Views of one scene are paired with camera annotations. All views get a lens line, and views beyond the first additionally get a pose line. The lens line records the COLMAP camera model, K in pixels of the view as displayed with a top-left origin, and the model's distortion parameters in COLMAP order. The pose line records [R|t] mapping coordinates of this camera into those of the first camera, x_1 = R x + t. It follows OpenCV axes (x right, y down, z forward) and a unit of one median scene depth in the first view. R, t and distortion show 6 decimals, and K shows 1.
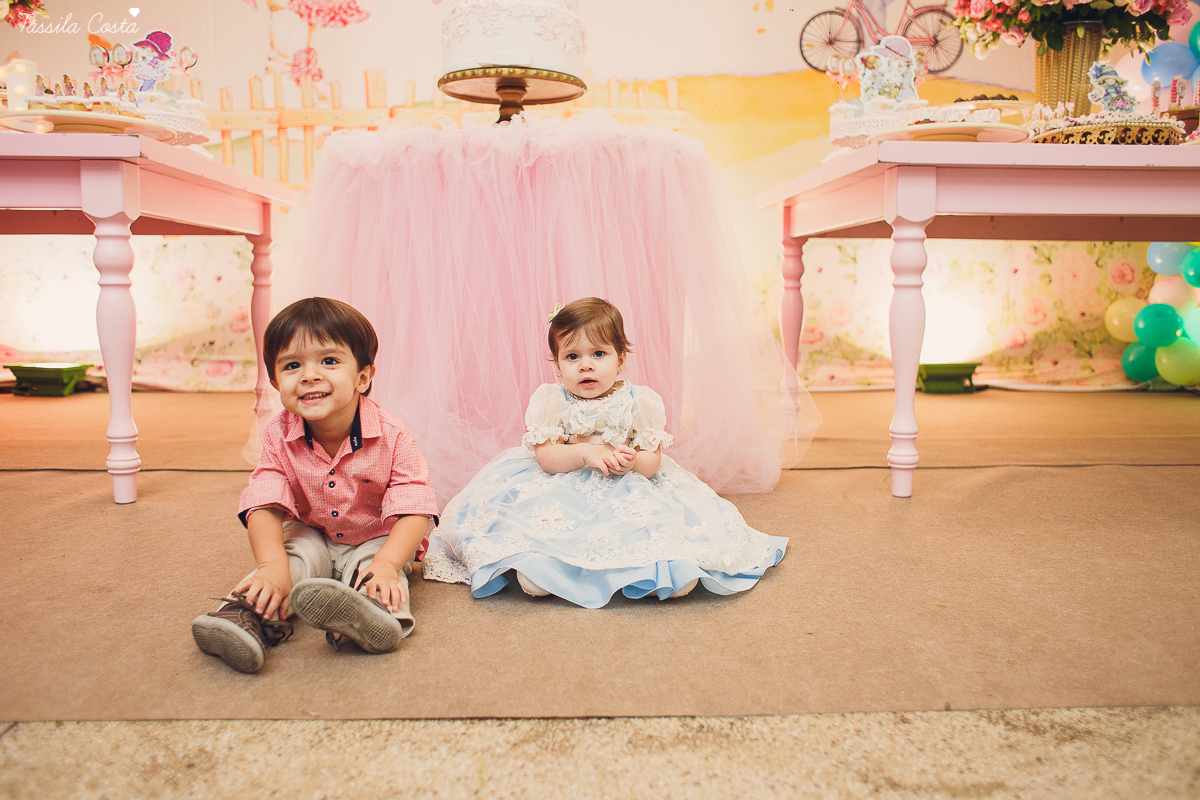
lens RADIAL K [[978.6, 0, 596.7], [0, 978.6, 404.2], [0, 0, 1]] dist [-0.100777, 0.132572]
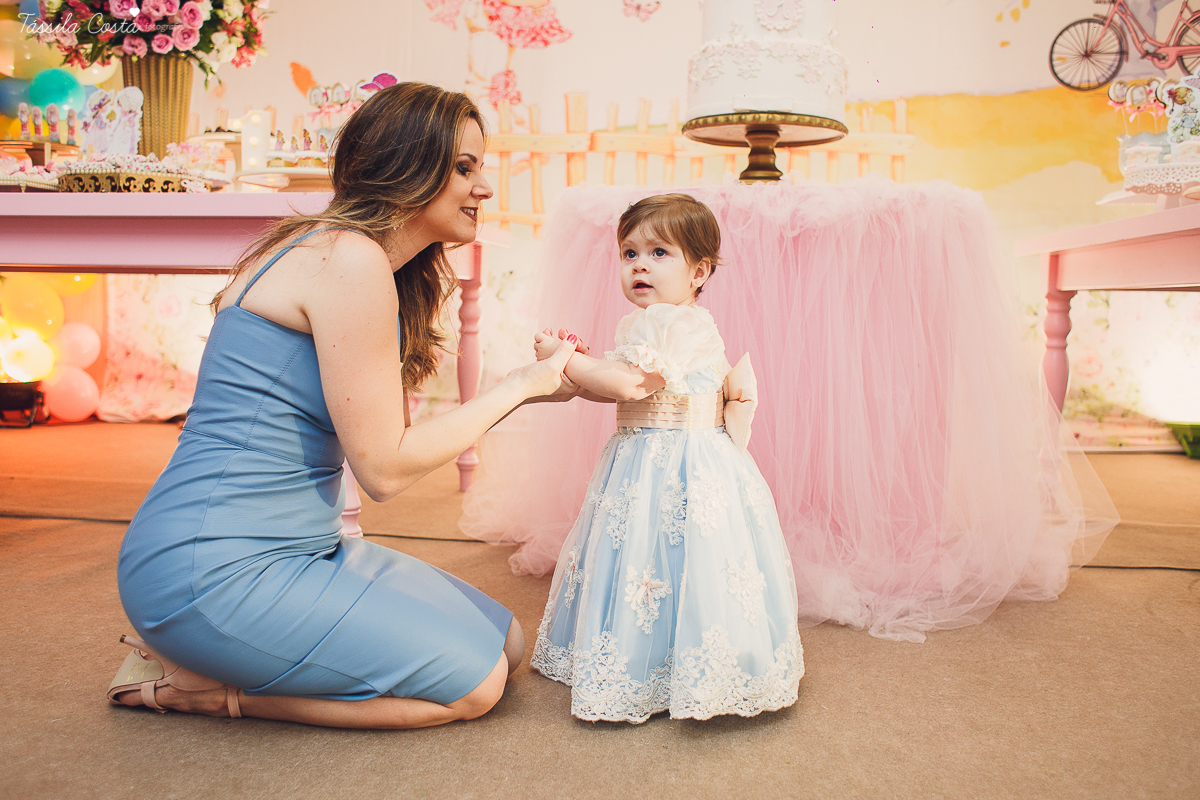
lens RADIAL K [[1043.8, 0, 596.2], [0, 1043.8, 404.7], [0, 0, 1]] dist [-0.102952, 0.136801]
pose [[0.987587, 0.029677, -0.154243, -0.047622], [-0.032222, 0.999382, -0.014032, -0.030234], [0.153732, 0.018828, 0.987933, 0.015591]]
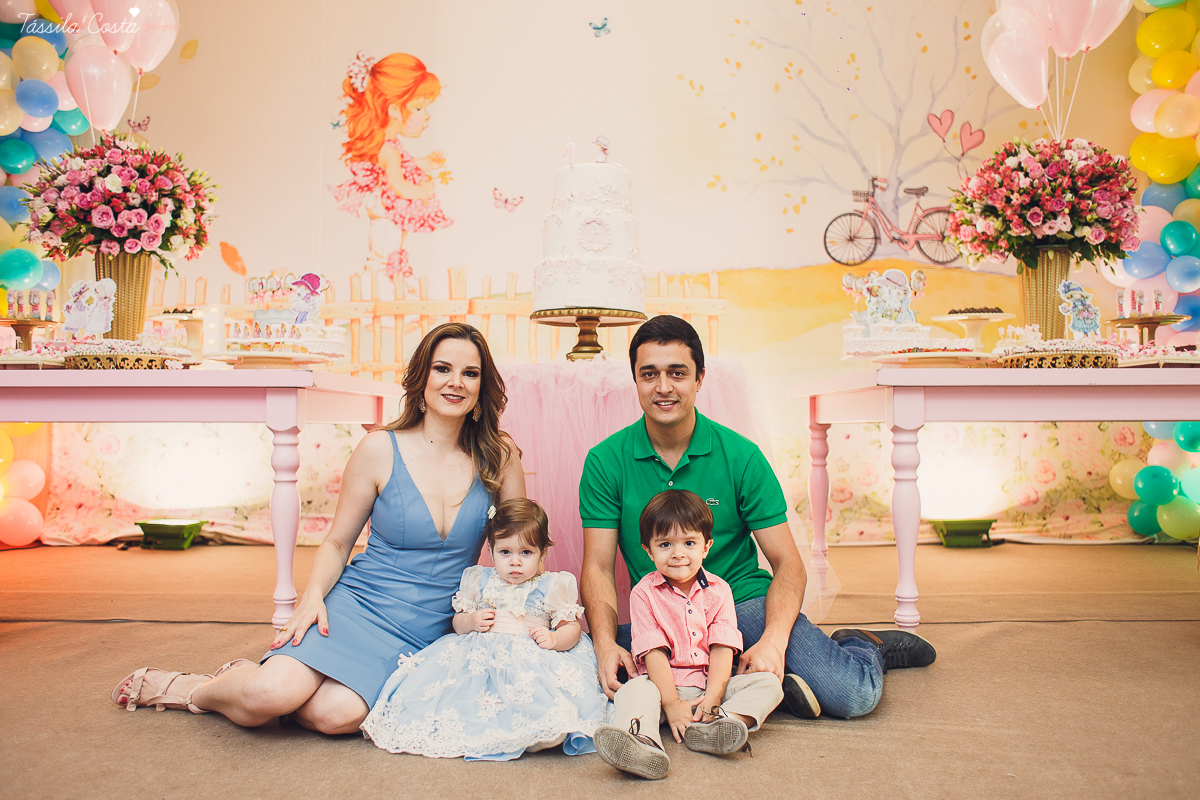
lens RADIAL K [[981.8, 0, 596.5], [0, 981.8, 404.5], [0, 0, 1]] dist [-0.099682, 0.133991]
pose [[0.999083, -0.004947, -0.042530, -0.012782], [-0.000855, 0.990798, -0.135344, -0.023524], [0.042808, 0.135256, 0.989885, -0.141605]]
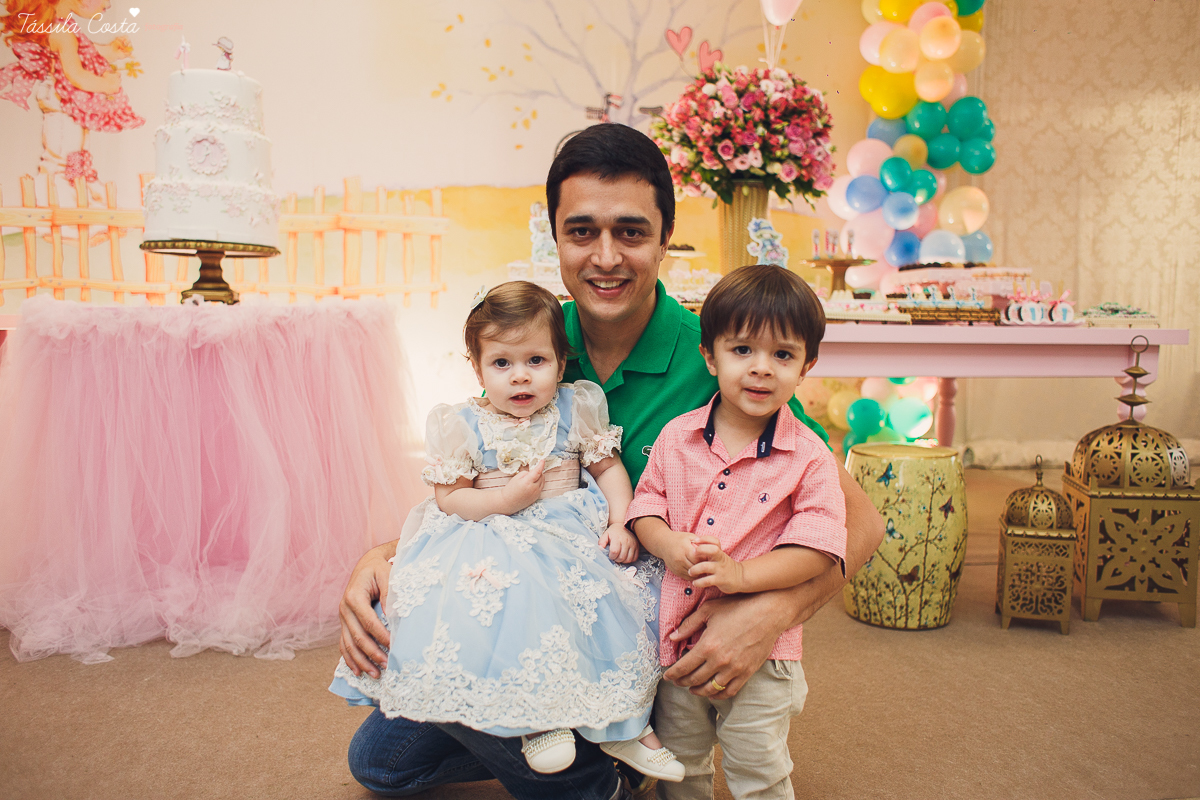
lens RADIAL K [[959.2, 0, 596.5], [0, 959.2, 404.3], [0, 0, 1]] dist [-0.099280, 0.131519]
pose [[0.990711, 0.000574, 0.135986, 0.114935], [0.003434, 0.999567, -0.029238, -0.065122], [-0.135944, 0.029433, 0.990279, -0.075741]]
